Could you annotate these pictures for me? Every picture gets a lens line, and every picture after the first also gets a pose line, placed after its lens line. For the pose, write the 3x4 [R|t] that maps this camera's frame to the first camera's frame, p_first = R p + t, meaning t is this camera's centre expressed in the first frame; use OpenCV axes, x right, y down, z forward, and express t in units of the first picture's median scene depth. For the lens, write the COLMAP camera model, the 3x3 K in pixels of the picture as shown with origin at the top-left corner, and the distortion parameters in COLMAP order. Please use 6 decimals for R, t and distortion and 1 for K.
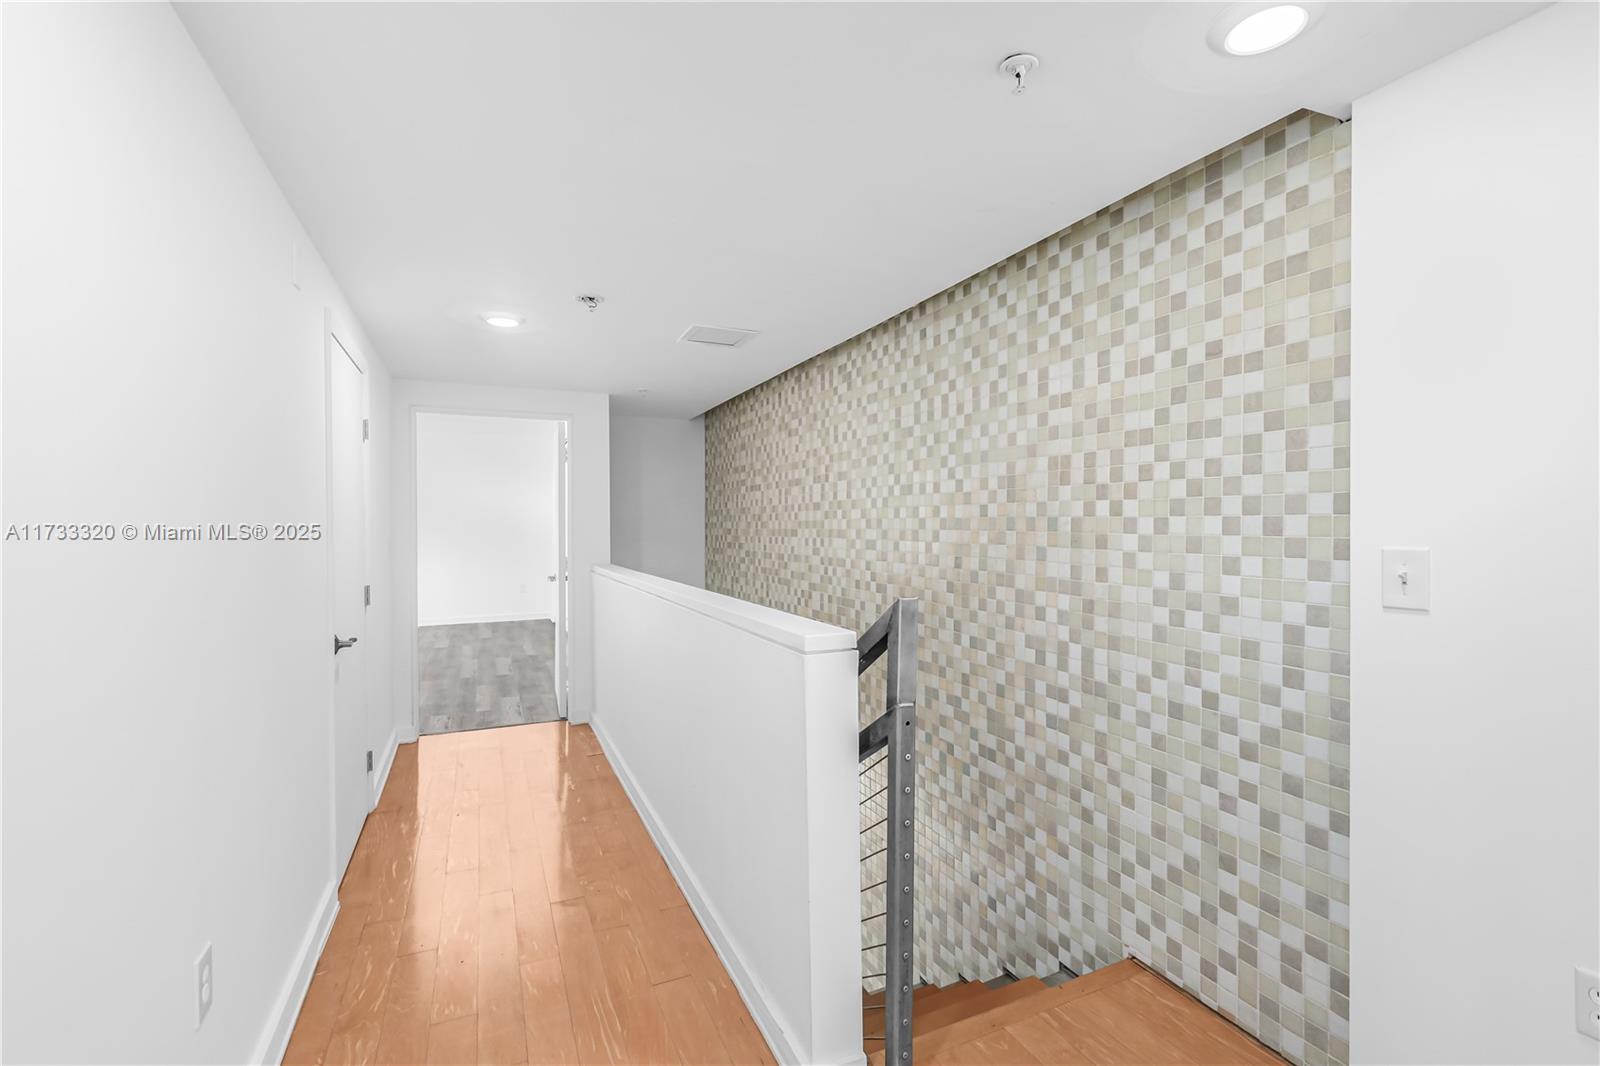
lens RADIAL K [[699.7, 0, 799.8], [0, 699.7, 530.9], [0, 0, 1]] dist [0.000544, -0.000489]
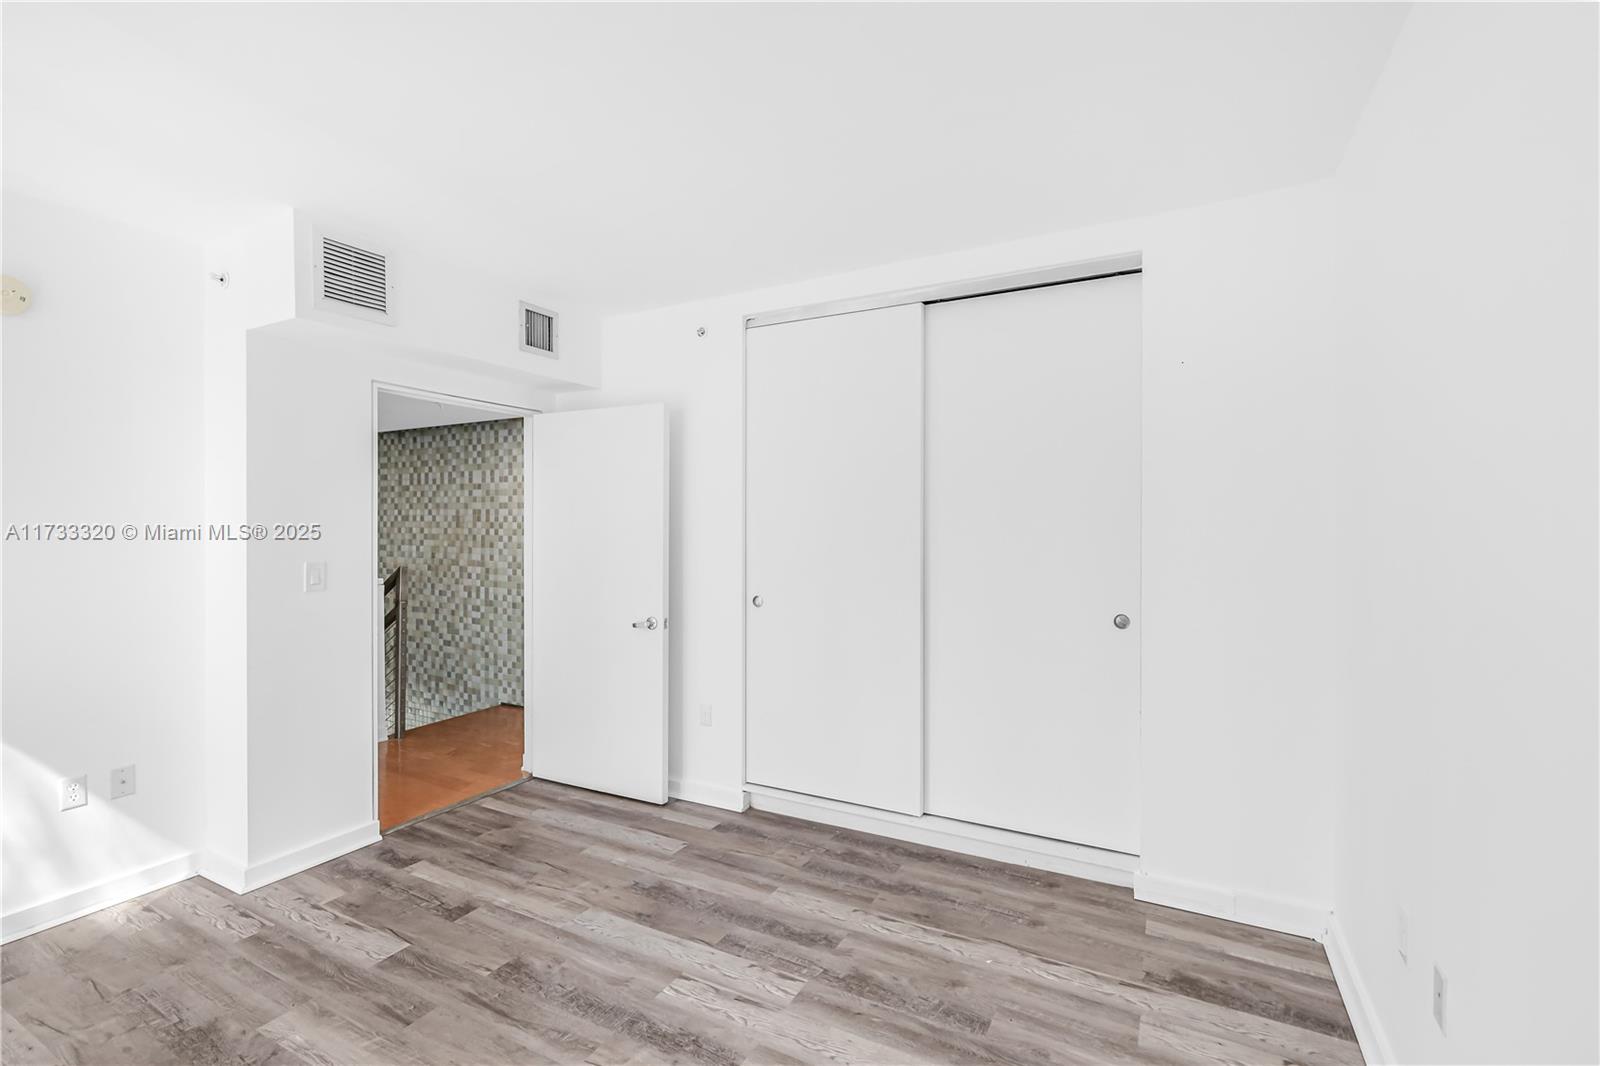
lens RADIAL K [[699.7, 0, 797.3], [0, 699.7, 526.9], [0, 0, 1]] dist [0.000544, -0.000489]
pose [[0.792375, 0.001313, 0.610033, -0.225370], [0.001665, 0.999989, -0.004315, -0.034913], [-0.610033, 0.004435, 0.792364, -1.595966]]
